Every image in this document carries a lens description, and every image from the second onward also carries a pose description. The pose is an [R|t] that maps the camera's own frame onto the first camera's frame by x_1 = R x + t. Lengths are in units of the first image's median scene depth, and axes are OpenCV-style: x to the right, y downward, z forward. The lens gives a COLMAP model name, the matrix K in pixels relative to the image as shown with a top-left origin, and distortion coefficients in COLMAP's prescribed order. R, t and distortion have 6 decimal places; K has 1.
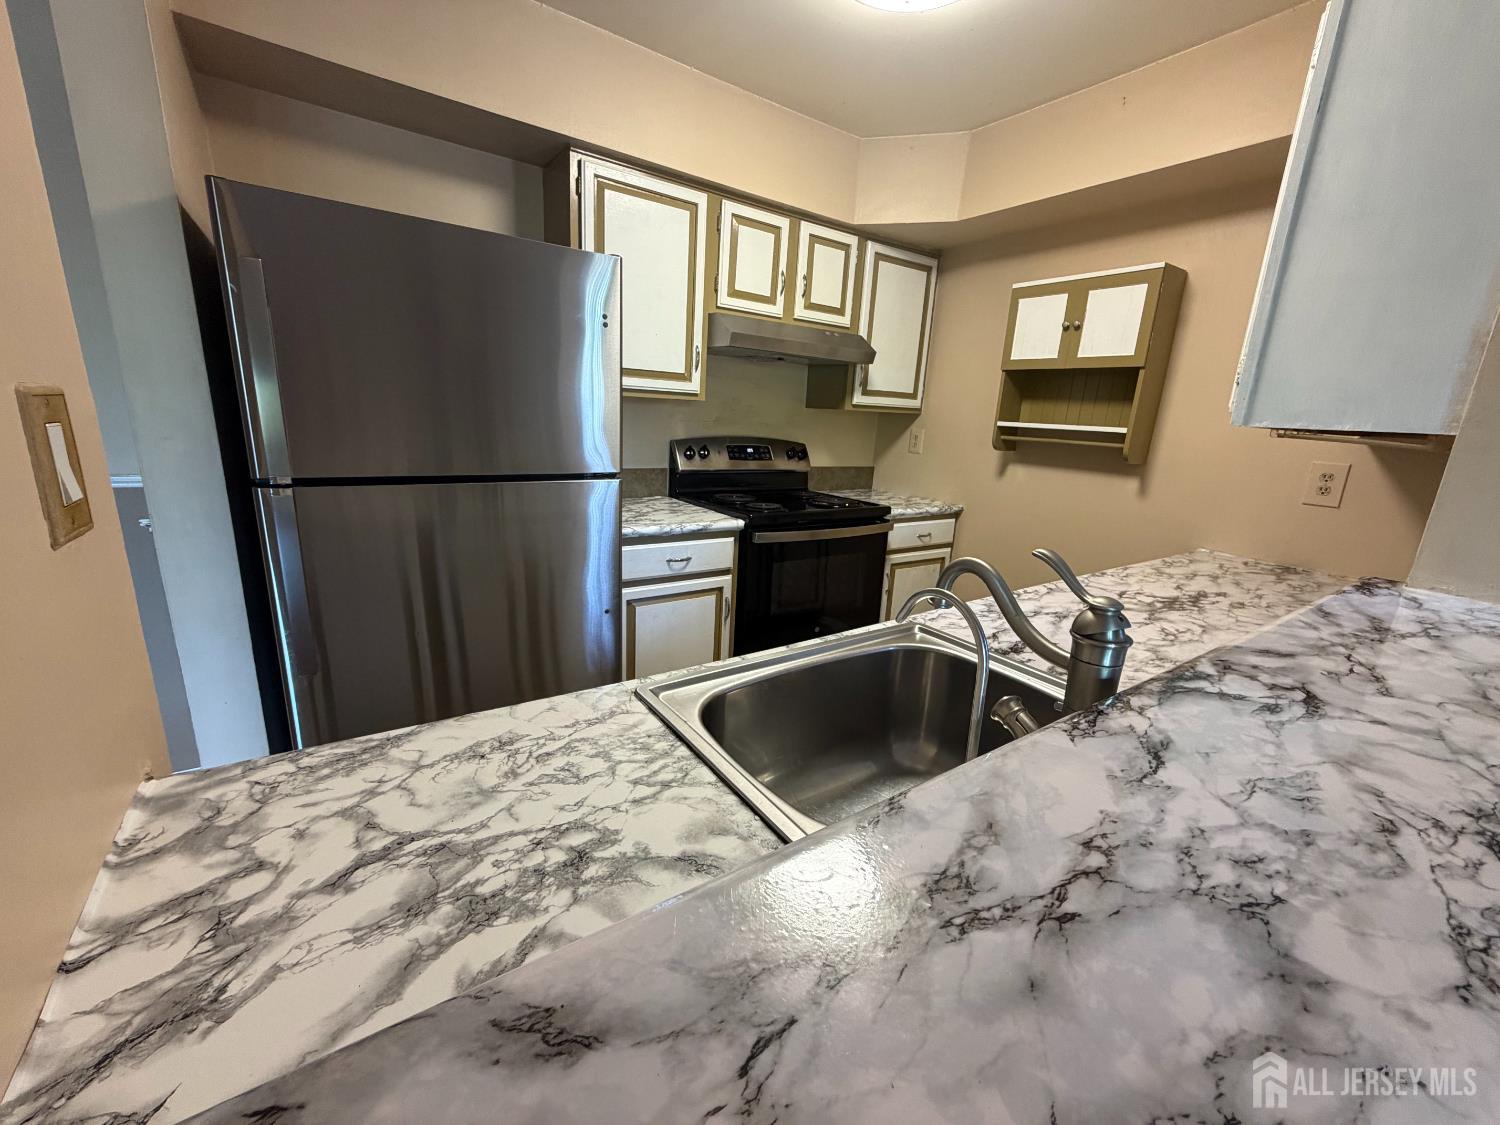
lens RADIAL K [[597.9, 0, 748.7], [0, 597.9, 562.9], [0, 0, 1]] dist [-0.001999, 0.000358]
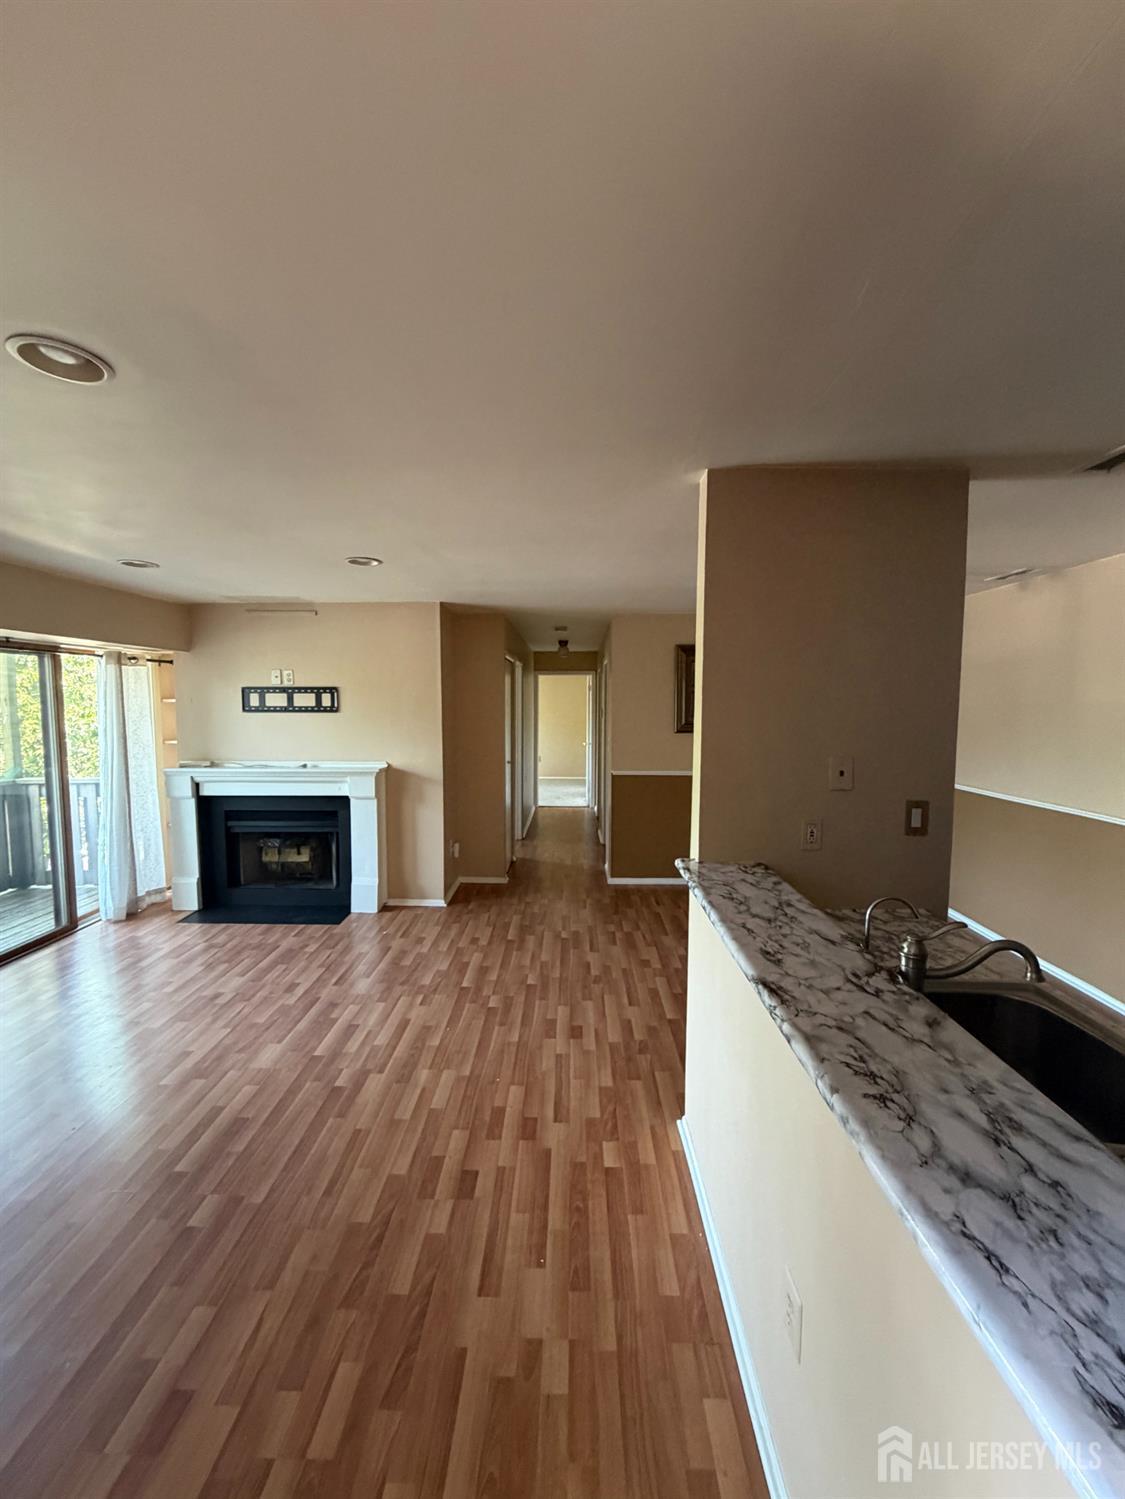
lens RADIAL K [[597.5, 0, 558.7], [0, 597.5, 748.5], [0, 0, 1]] dist [-0.001999, 0.000358]
pose [[-0.588769, 0.001123, -0.808301, 3.237961], [-0.232648, 0.957447, 0.170791, -0.667326], [0.774097, 0.288606, -0.563454, 1.126132]]
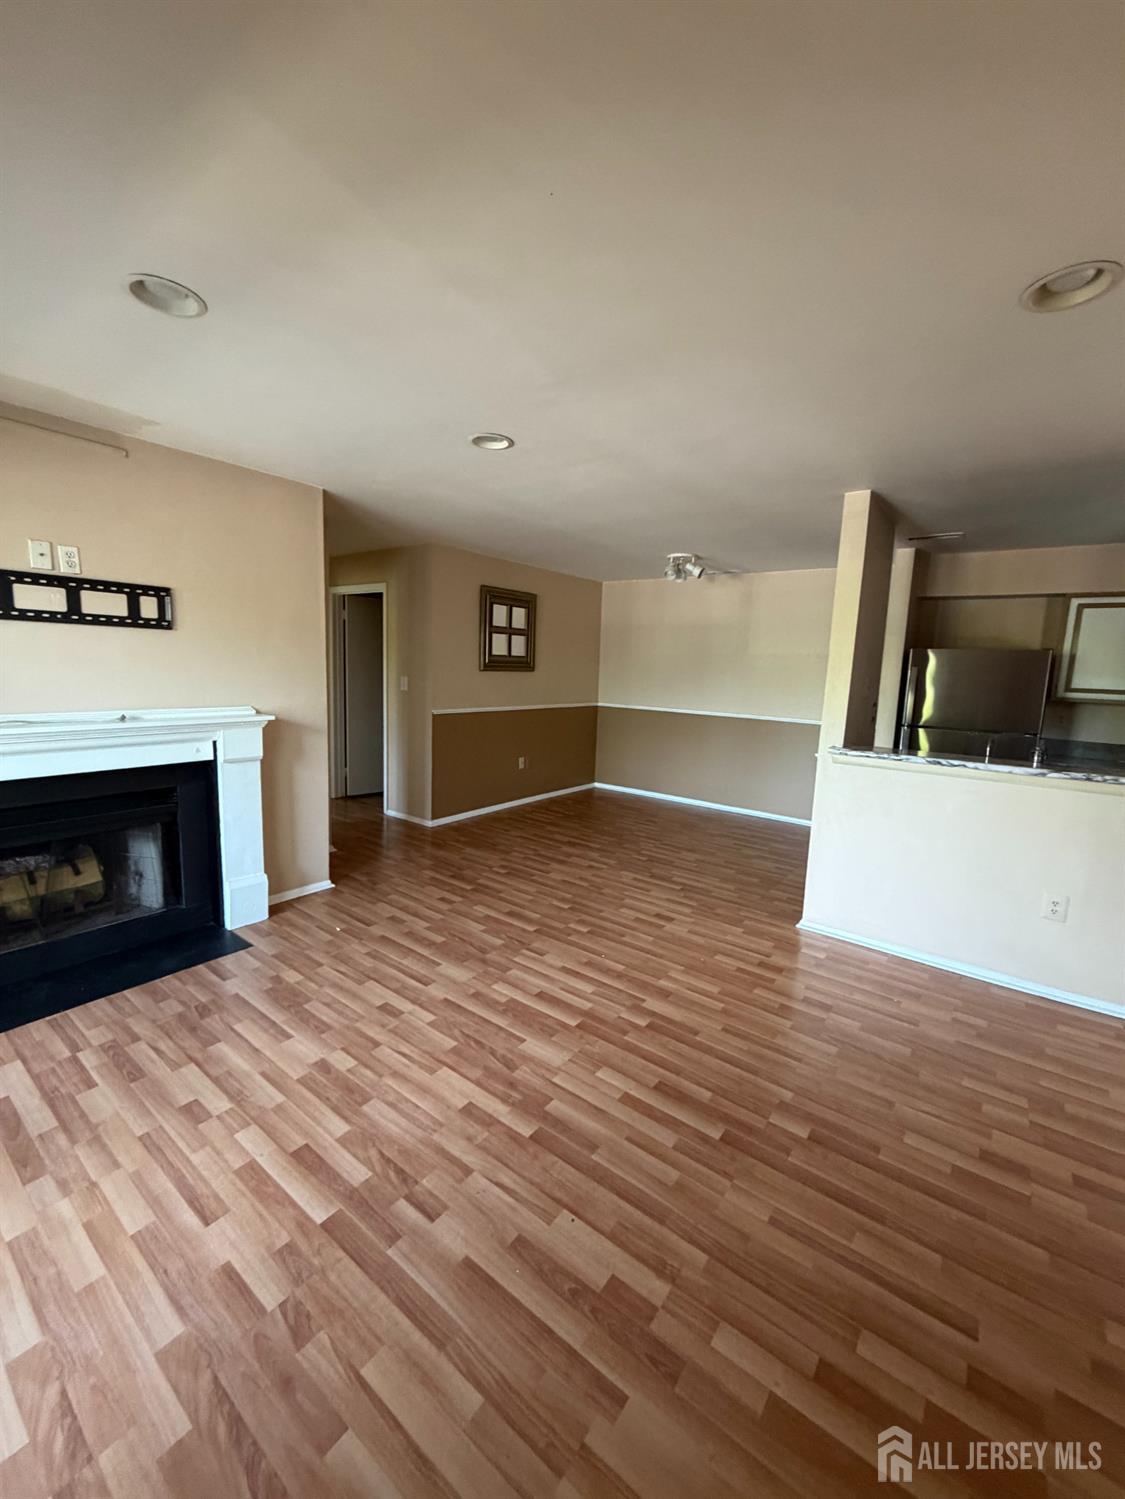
lens RADIAL K [[597.5, 0, 557.3], [0, 597.5, 750.6], [0, 0, 1]] dist [-0.001999, 0.000358]
pose [[0.308718, 0.089701, -0.946914, 3.616241], [-0.254257, 0.967097, 0.008719, -0.064356], [0.916541, 0.238068, 0.321367, -0.766227]]
